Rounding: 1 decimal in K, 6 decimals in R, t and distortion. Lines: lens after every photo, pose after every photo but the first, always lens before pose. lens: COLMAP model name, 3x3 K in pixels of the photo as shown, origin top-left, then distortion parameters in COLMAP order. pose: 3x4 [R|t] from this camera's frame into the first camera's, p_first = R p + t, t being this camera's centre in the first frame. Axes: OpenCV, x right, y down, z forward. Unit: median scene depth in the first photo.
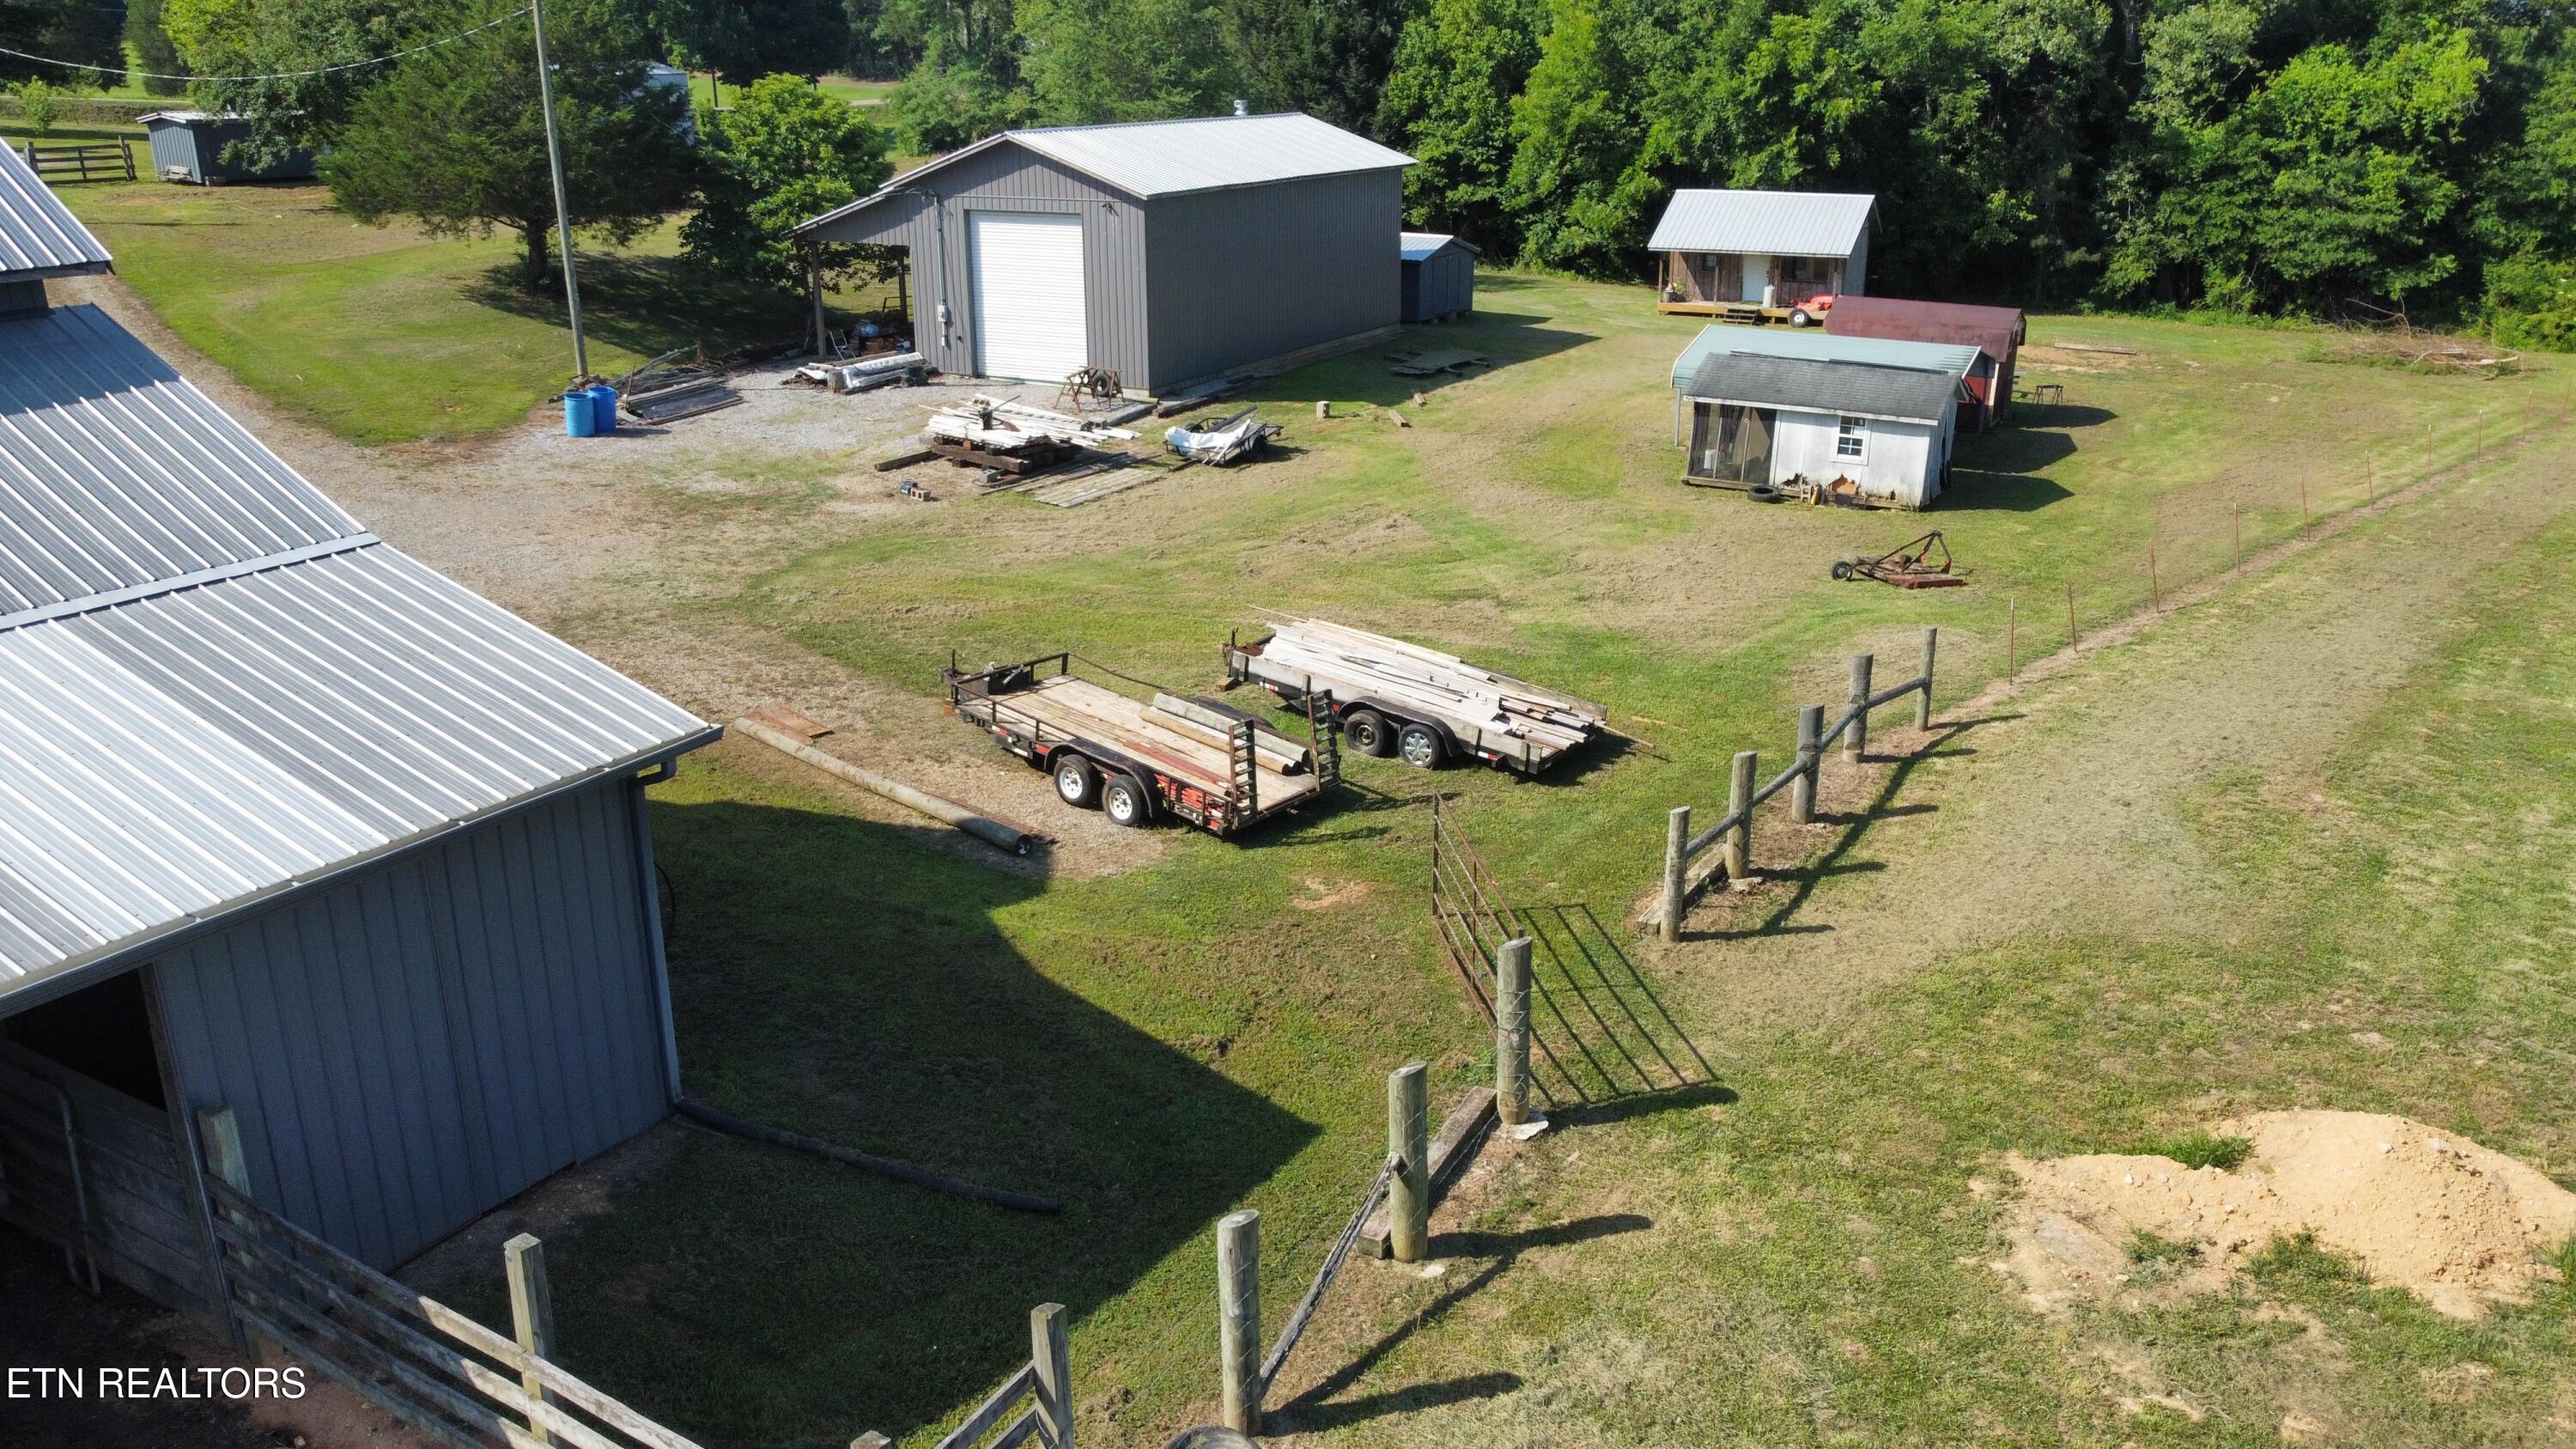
lens RADIAL K [[1941.0, 0, 1288.0], [0, 1941.0, 724.5], [0, 0, 1]] dist [-0.023298, 0.001836]
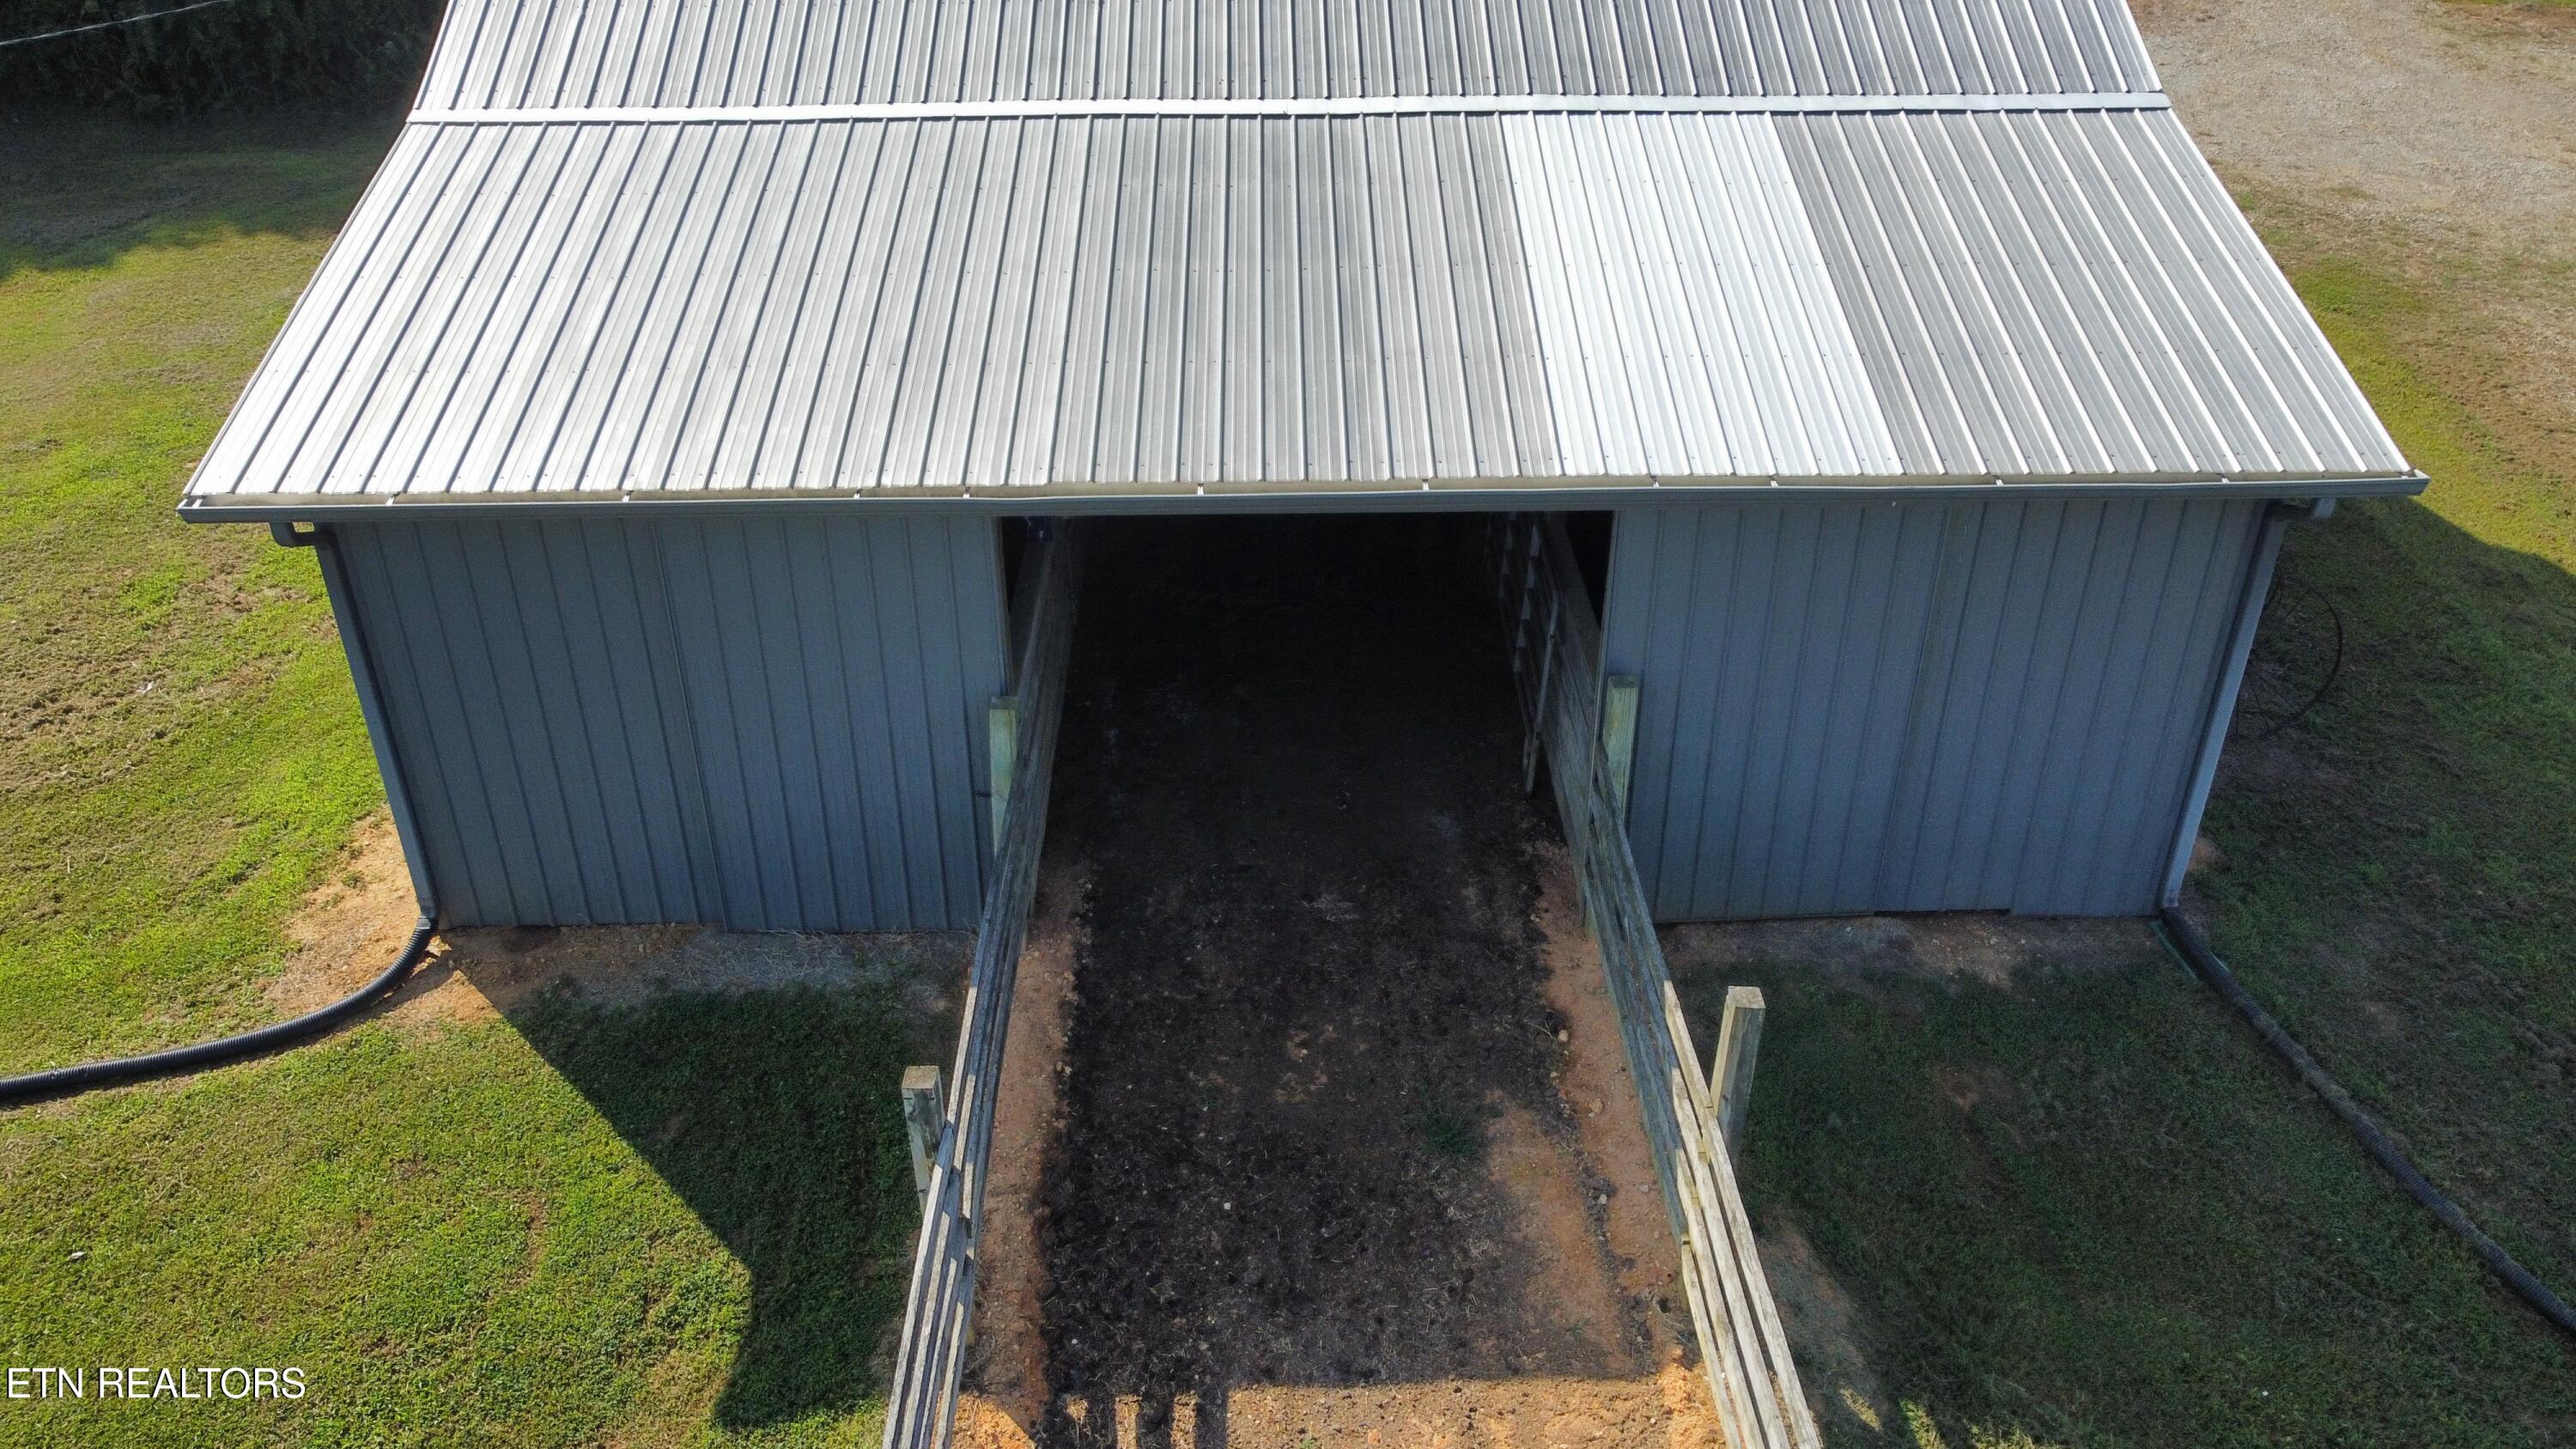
lens RADIAL K [[1941.0, 0, 1288.0], [0, 1941.0, 724.5], [0, 0, 1]] dist [-0.023298, 0.001836]
pose [[0.527292, 0.443132, -0.724981, 0.033102], [-0.269497, 0.896403, 0.351900, -0.053070], [0.805813, 0.009826, 0.592089, 0.259041]]
